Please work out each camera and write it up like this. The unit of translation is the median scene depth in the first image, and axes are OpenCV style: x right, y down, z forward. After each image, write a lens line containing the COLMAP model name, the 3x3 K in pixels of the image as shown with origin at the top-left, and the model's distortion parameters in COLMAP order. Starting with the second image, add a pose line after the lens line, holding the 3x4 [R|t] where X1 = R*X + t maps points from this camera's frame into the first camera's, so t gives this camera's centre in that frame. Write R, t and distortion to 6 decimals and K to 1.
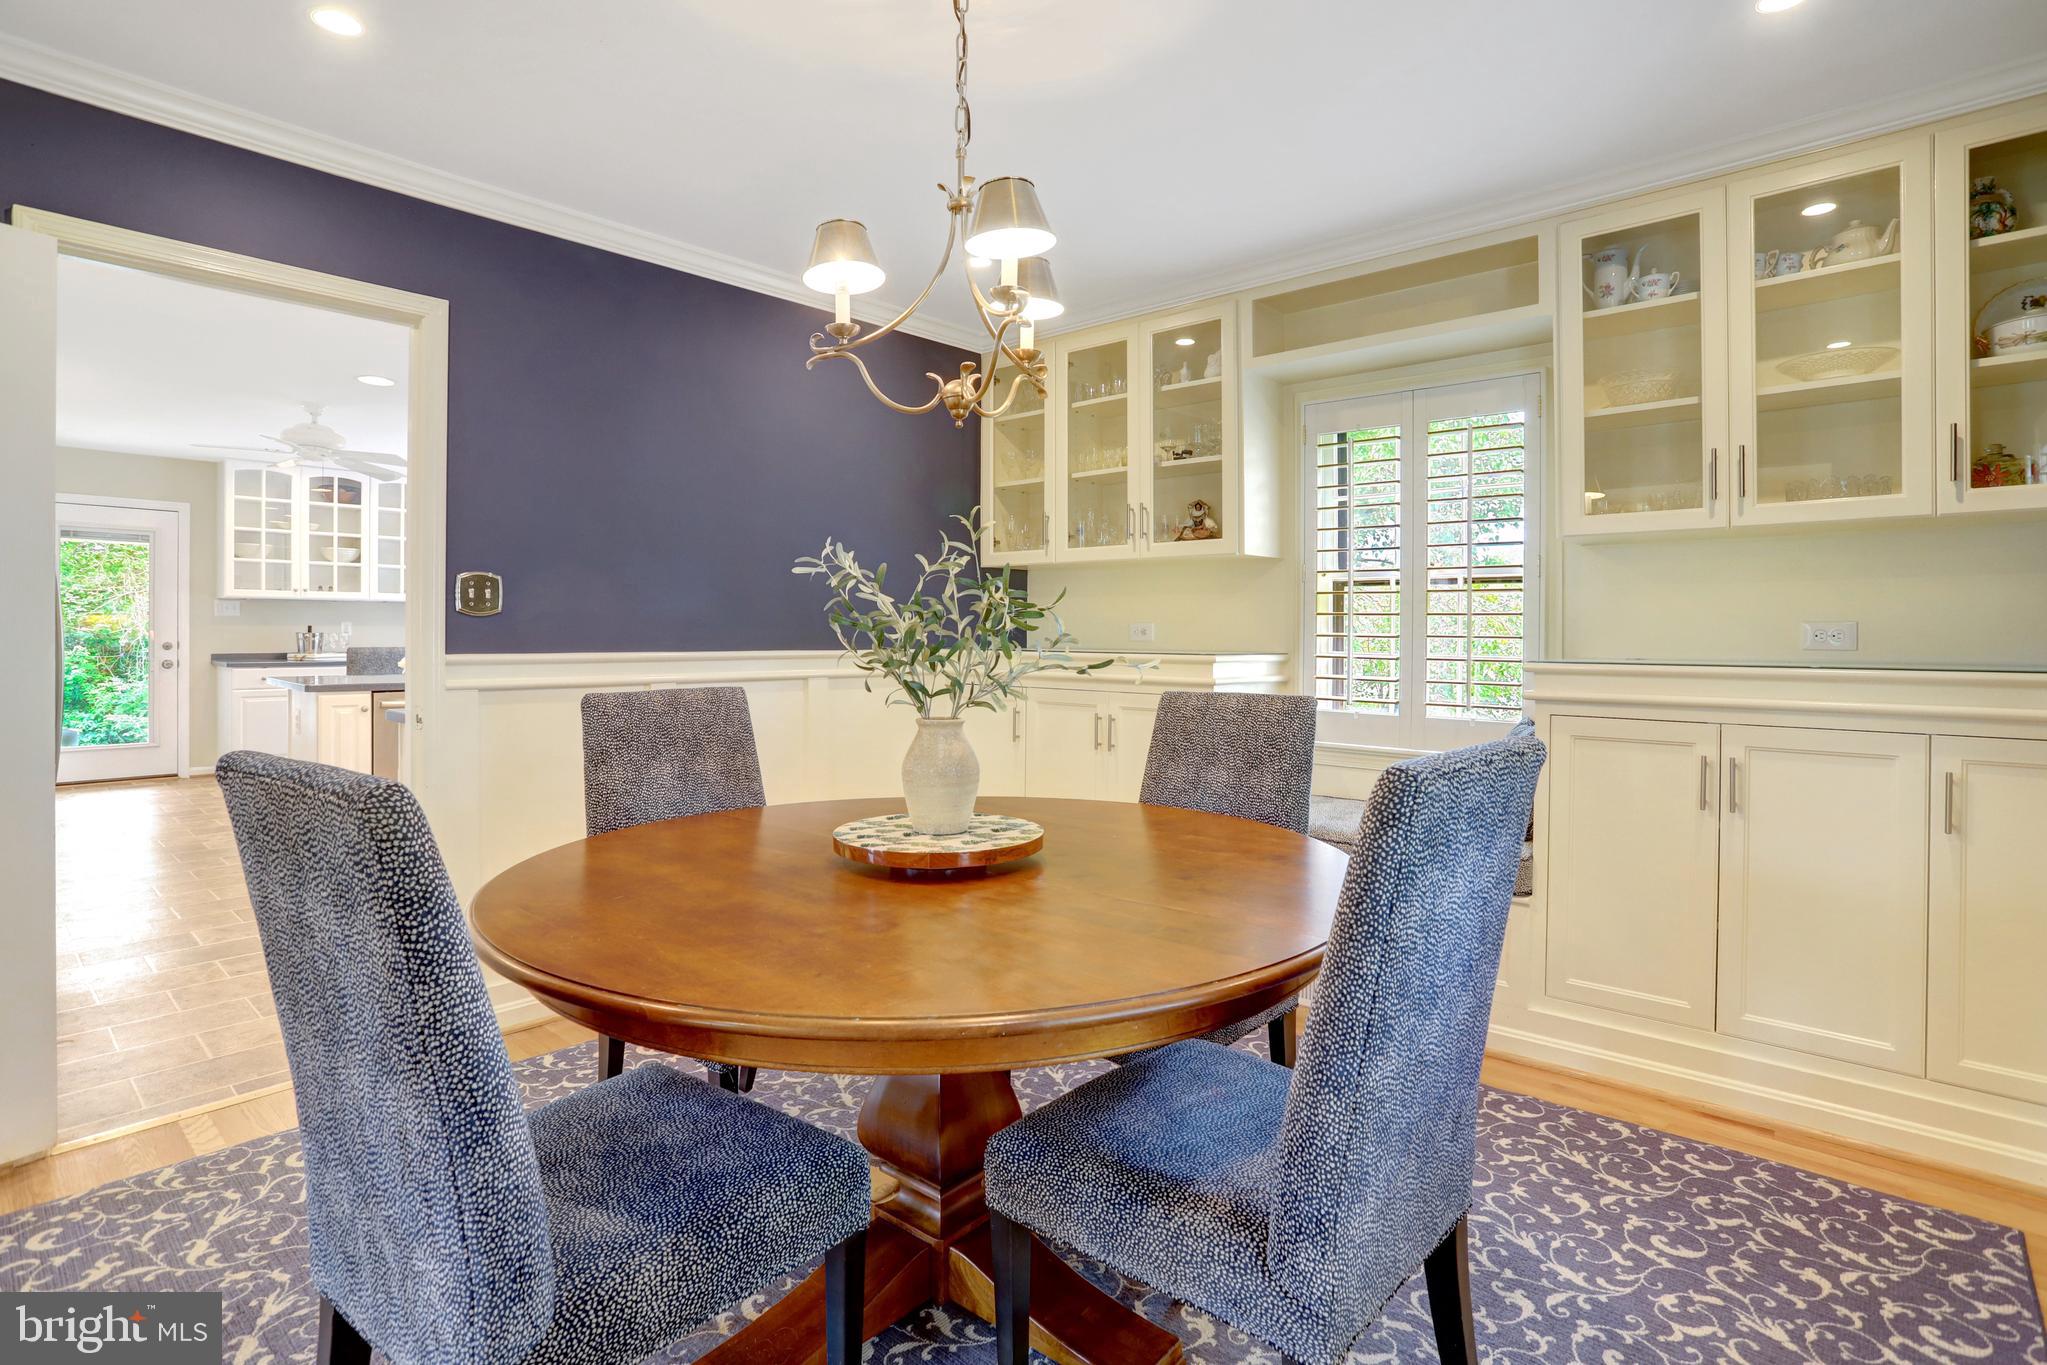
lens RADIAL K [[1015.9, 0, 1021.2], [0, 1015.9, 644.6], [0, 0, 1]] dist [-0.004647, -0.000930]
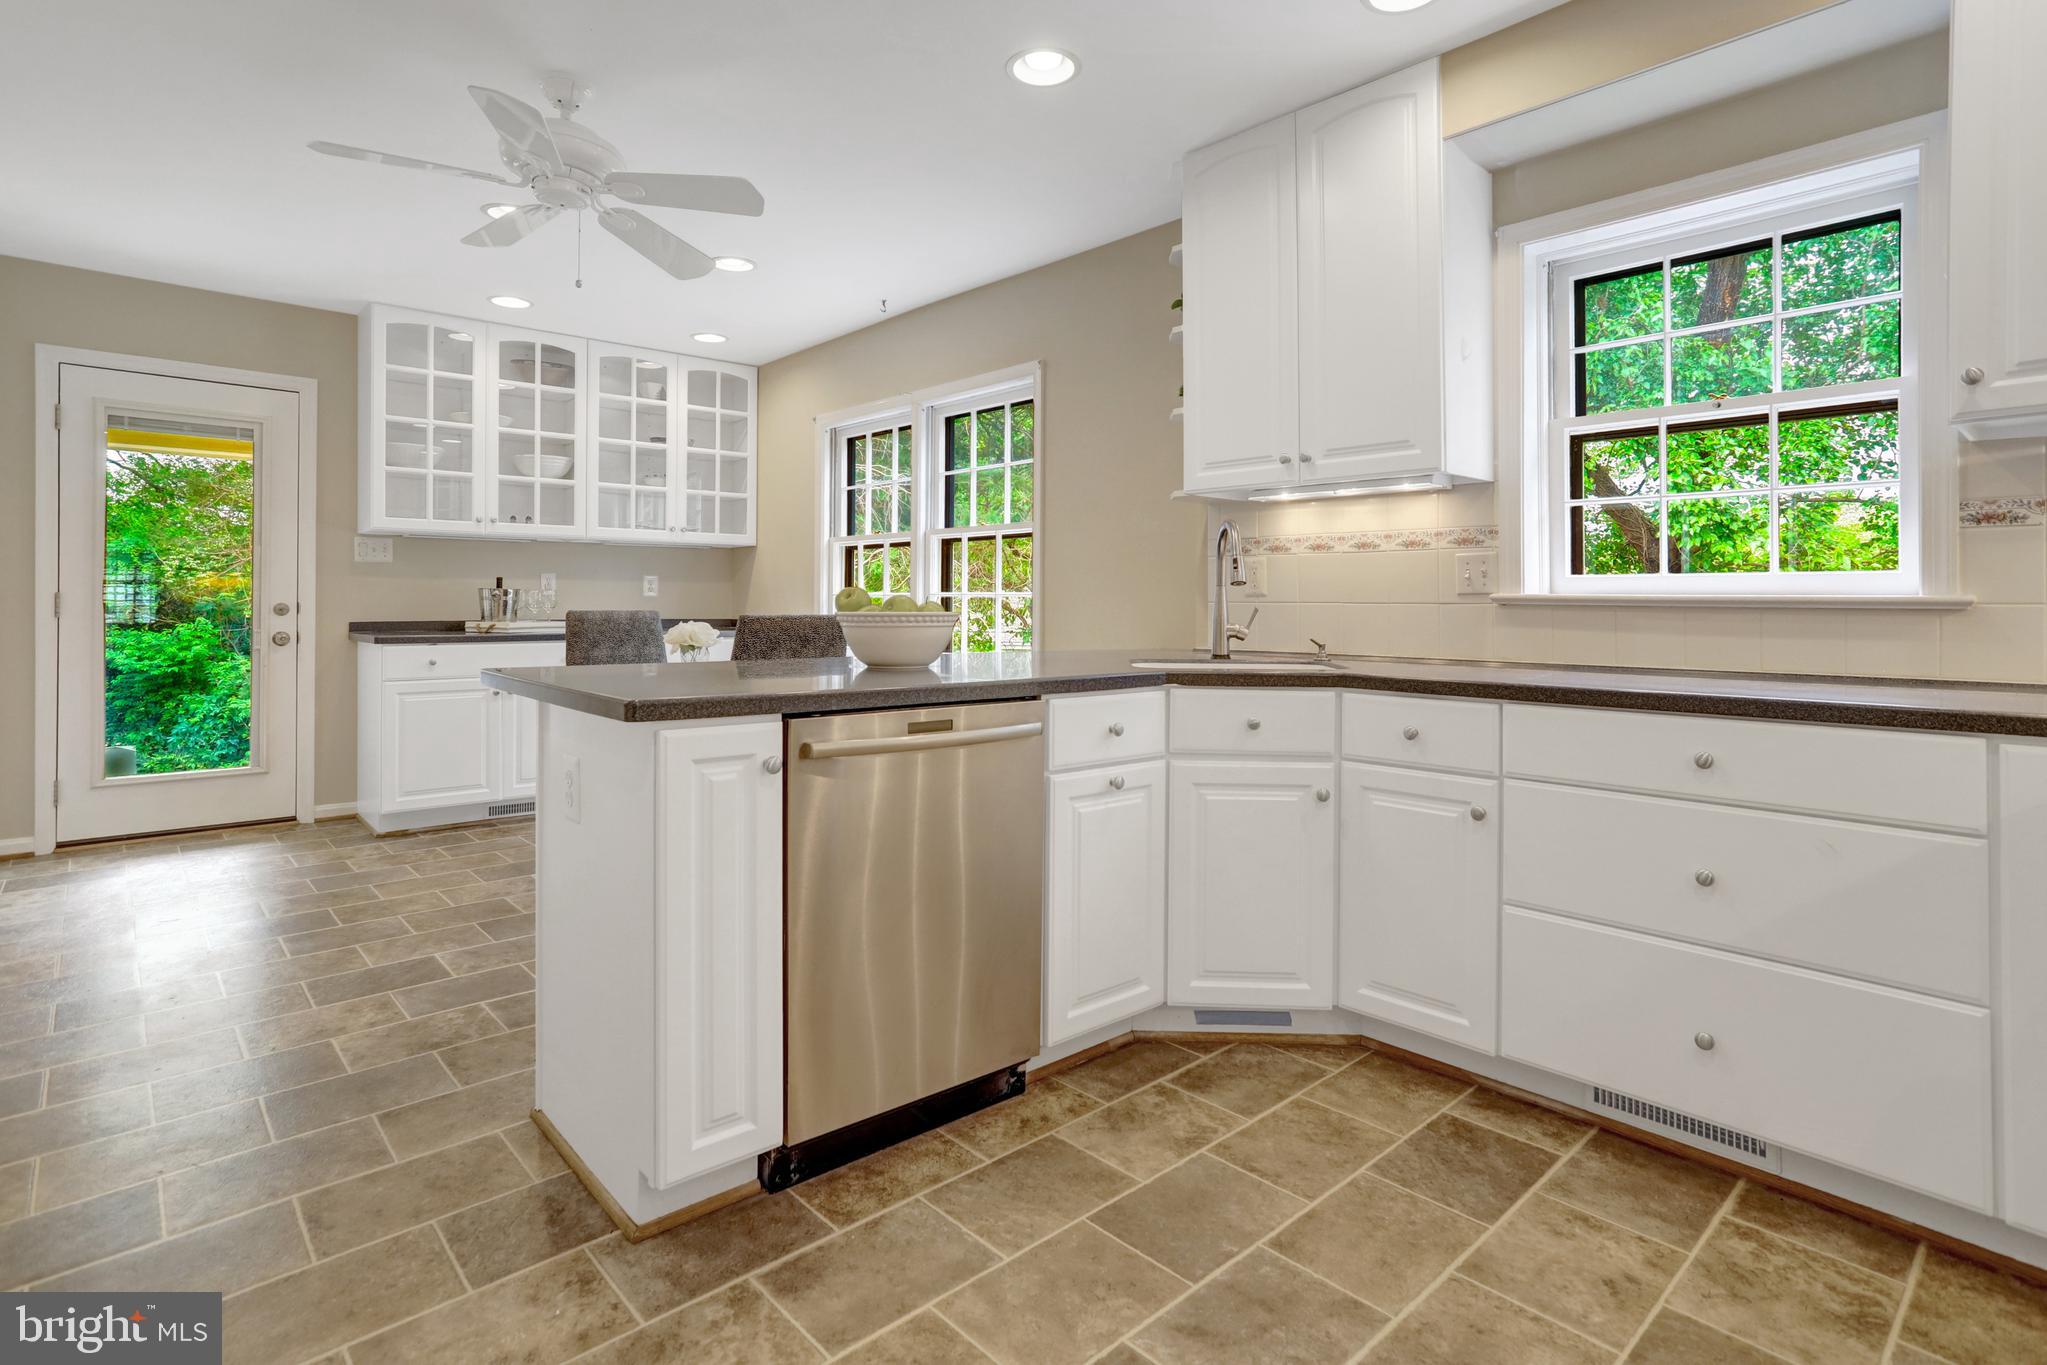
lens RADIAL K [[995.9, 0, 1075.6], [0, 995.9, 617.8], [0, 0, 1]] dist [-0.042264, 0.014651]
pose [[0.999411, -0.000437, -0.034308, -0.326106], [0.000343, 0.999996, -0.002765, 0.008074], [0.034309, 0.002752, 0.999407, 0.406753]]
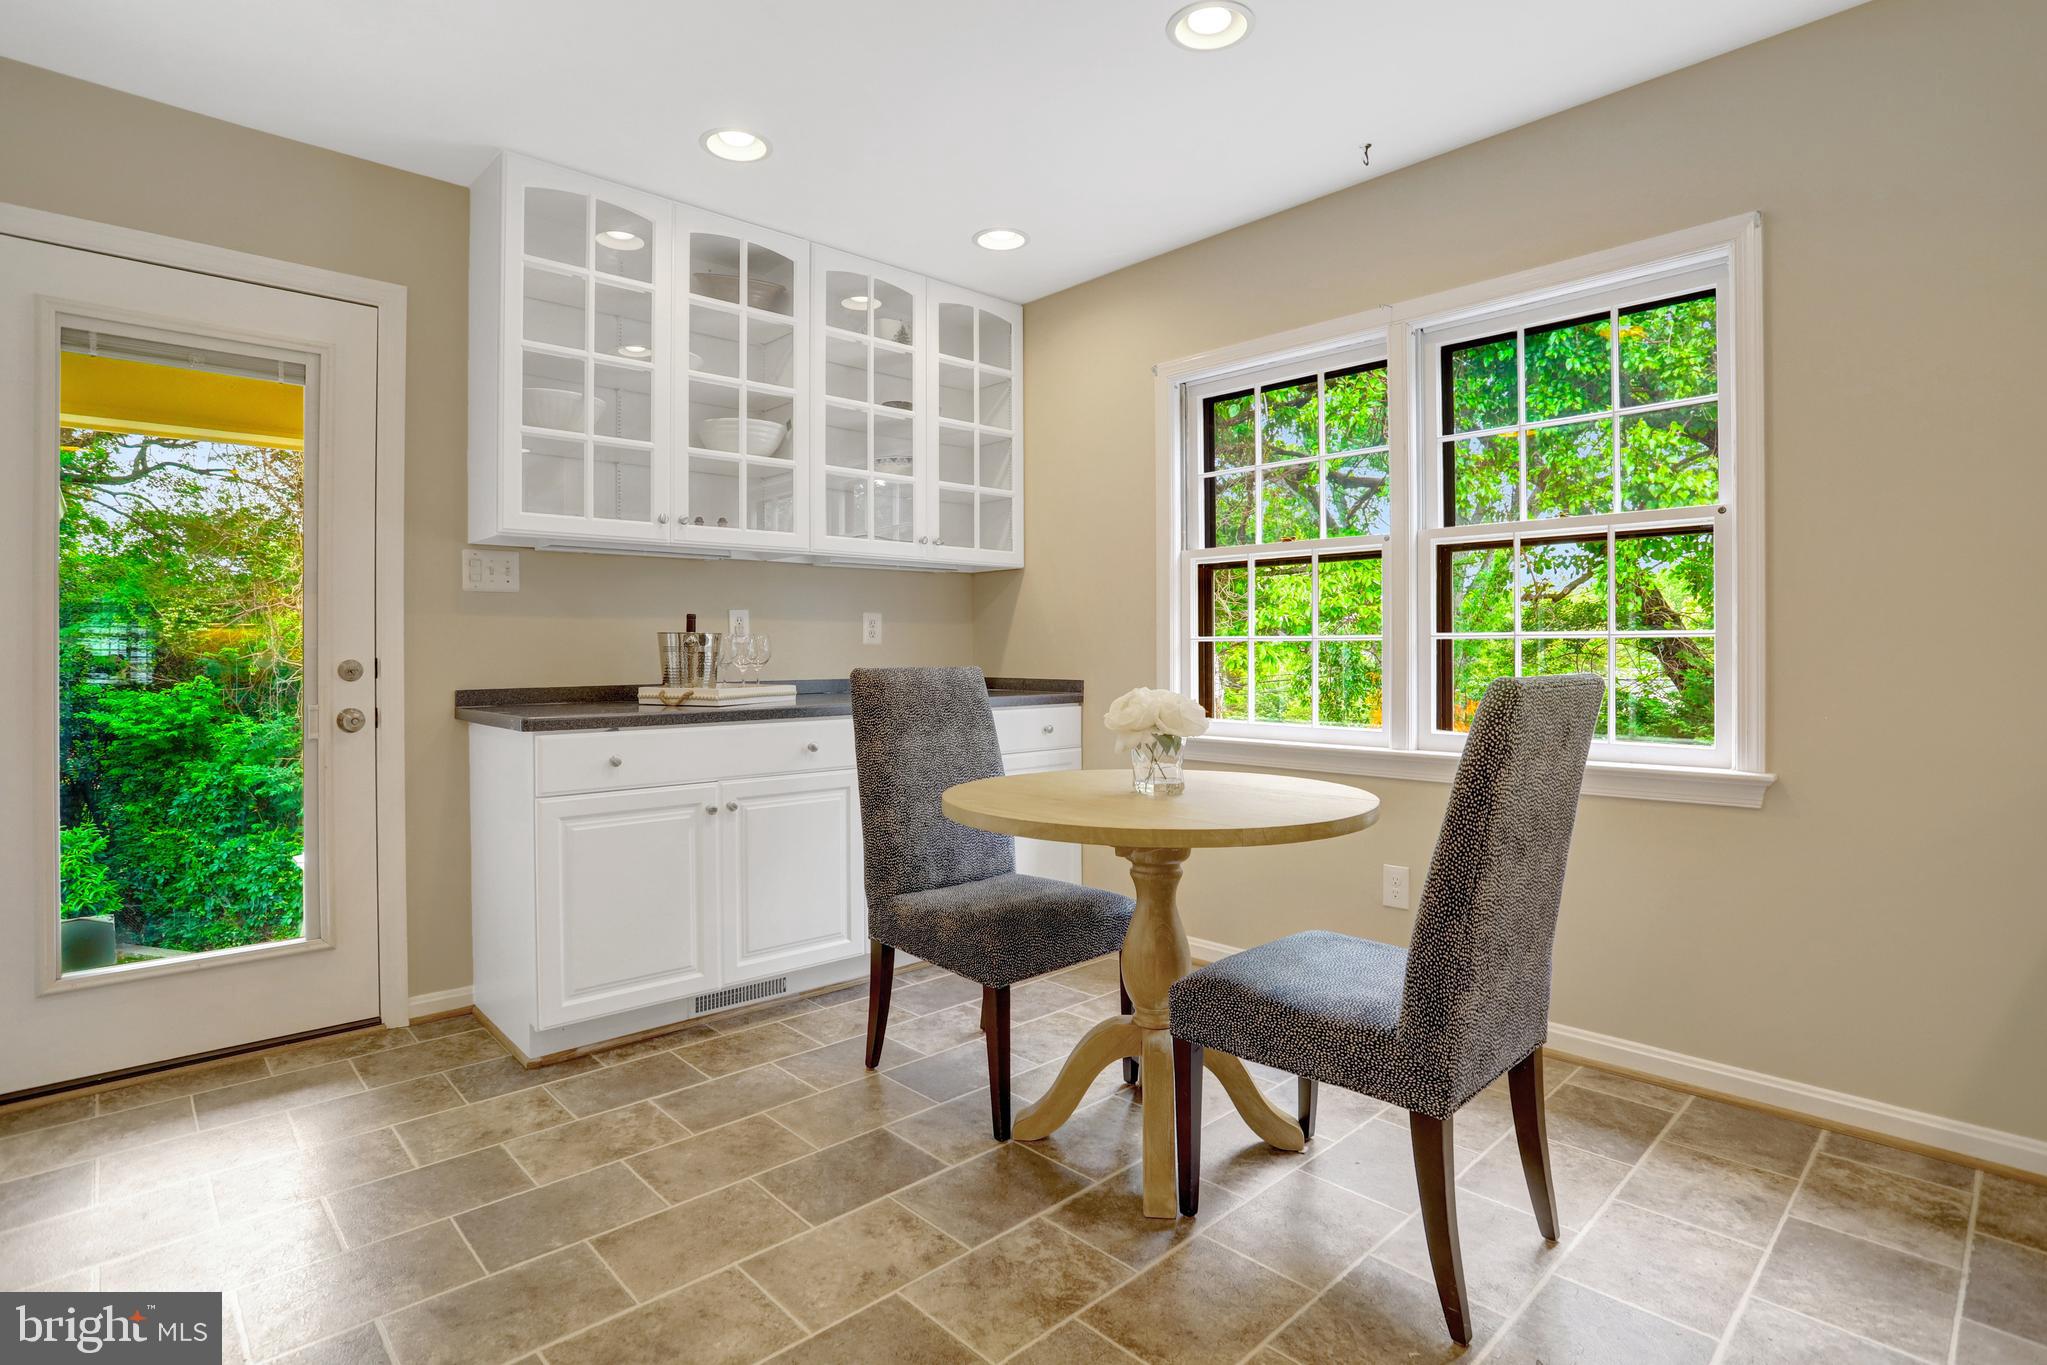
lens RADIAL K [[995.9, 0, 1026.8], [0, 995.9, 658.3], [0, 0, 1]] dist [-0.042264, 0.014651]
pose [[0.998270, -0.008930, -0.058117, -0.554148], [0.008315, 0.999907, -0.010825, 0.003108], [0.058208, 0.010323, 0.998251, 0.633169]]
